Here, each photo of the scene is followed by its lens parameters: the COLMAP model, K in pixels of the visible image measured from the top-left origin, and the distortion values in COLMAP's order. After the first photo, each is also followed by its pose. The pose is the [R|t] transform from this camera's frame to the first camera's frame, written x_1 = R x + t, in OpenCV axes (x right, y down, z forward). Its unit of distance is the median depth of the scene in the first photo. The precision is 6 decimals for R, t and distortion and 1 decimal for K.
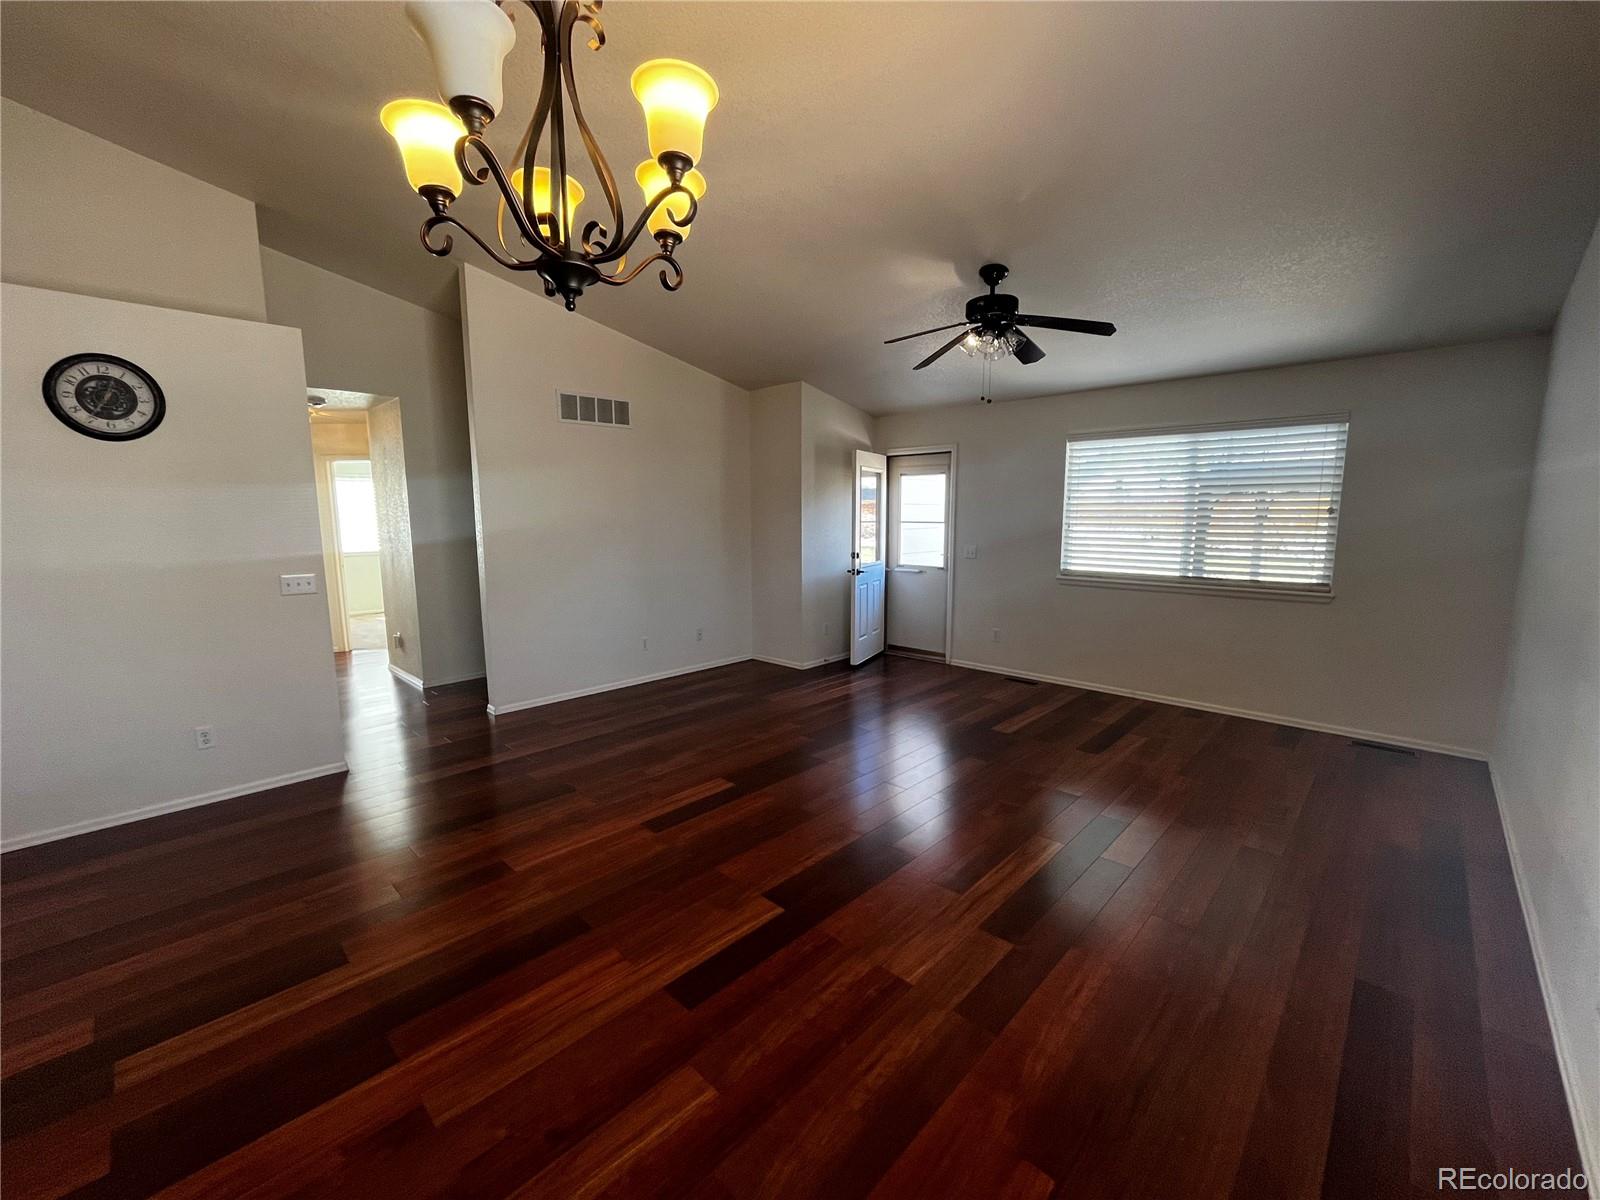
lens RADIAL K [[651.3, 0, 801.0], [0, 651.3, 598.7], [0, 0, 1]] dist [-0.004051, -0.000023]
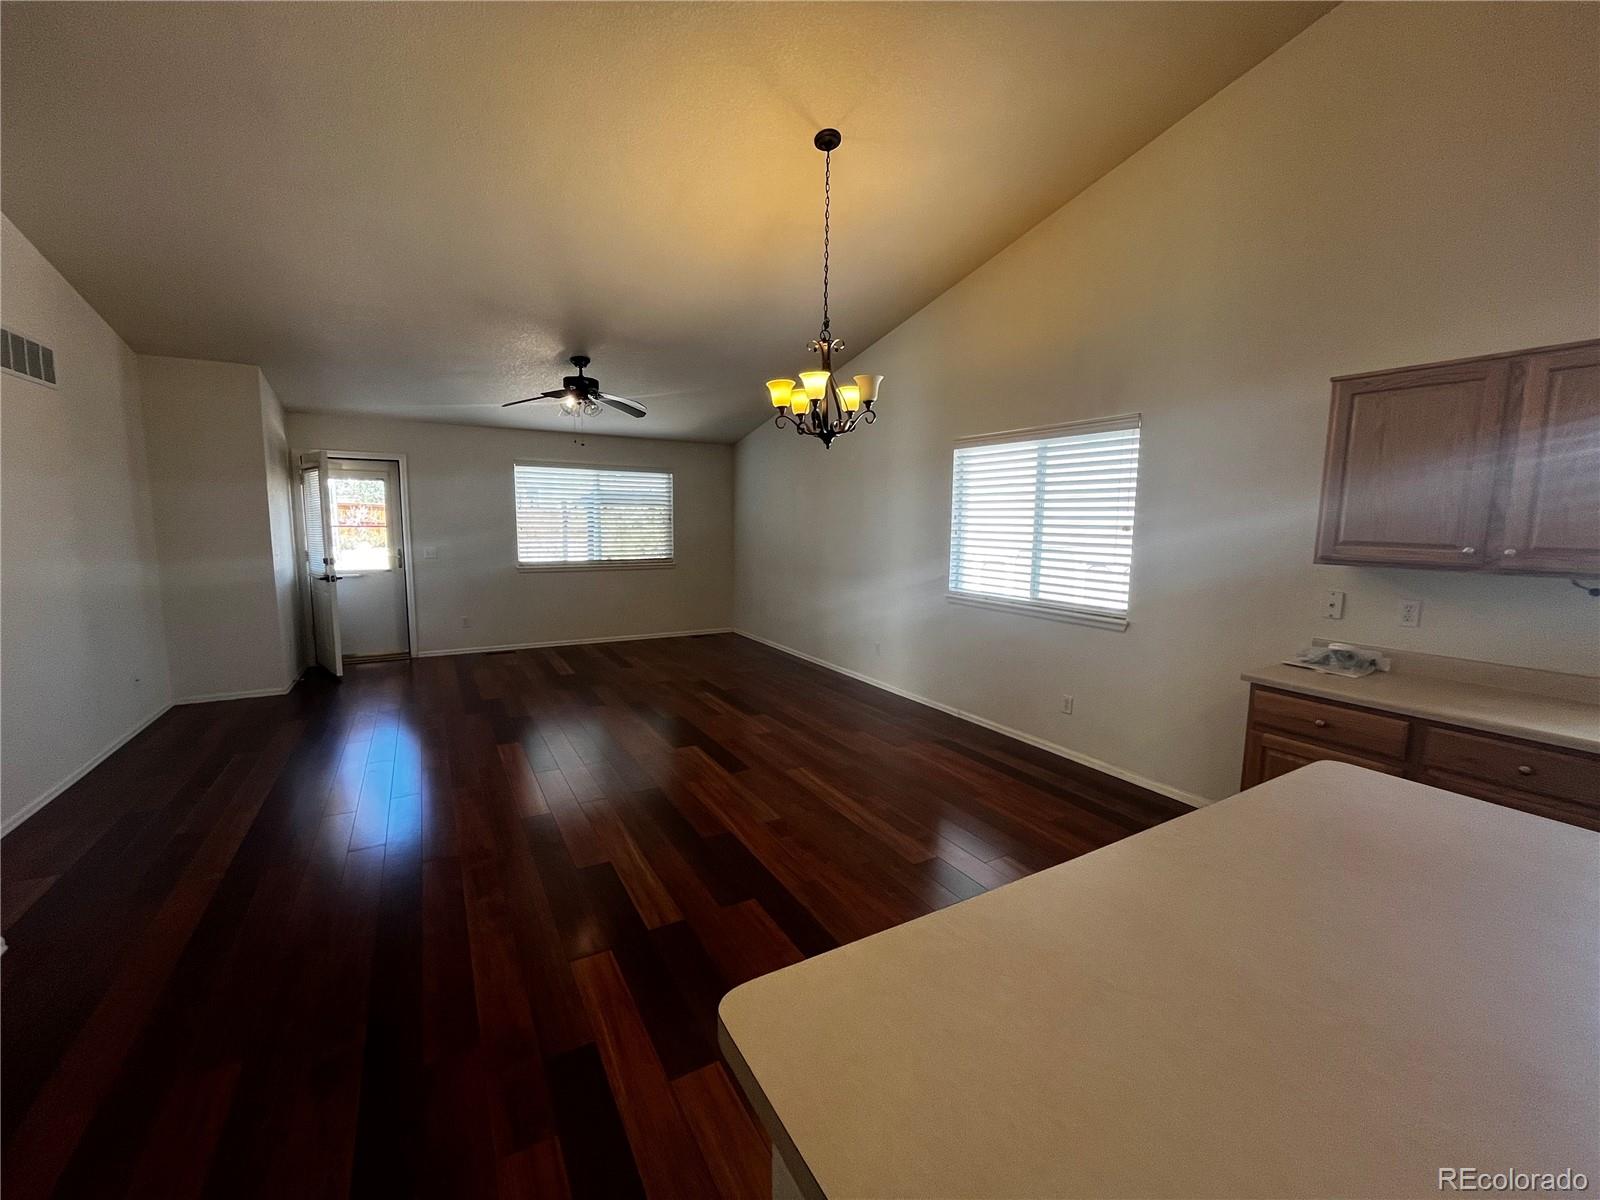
lens RADIAL K [[651.3, 0, 800.0], [0, 651.3, 597.1], [0, 0, 1]] dist [-0.004051, -0.000023]
pose [[0.276383, -0.105808, 0.955205, -0.733230], [0.119246, 0.990016, 0.075161, -0.005780], [-0.953621, 0.093131, 0.286241, 0.090299]]
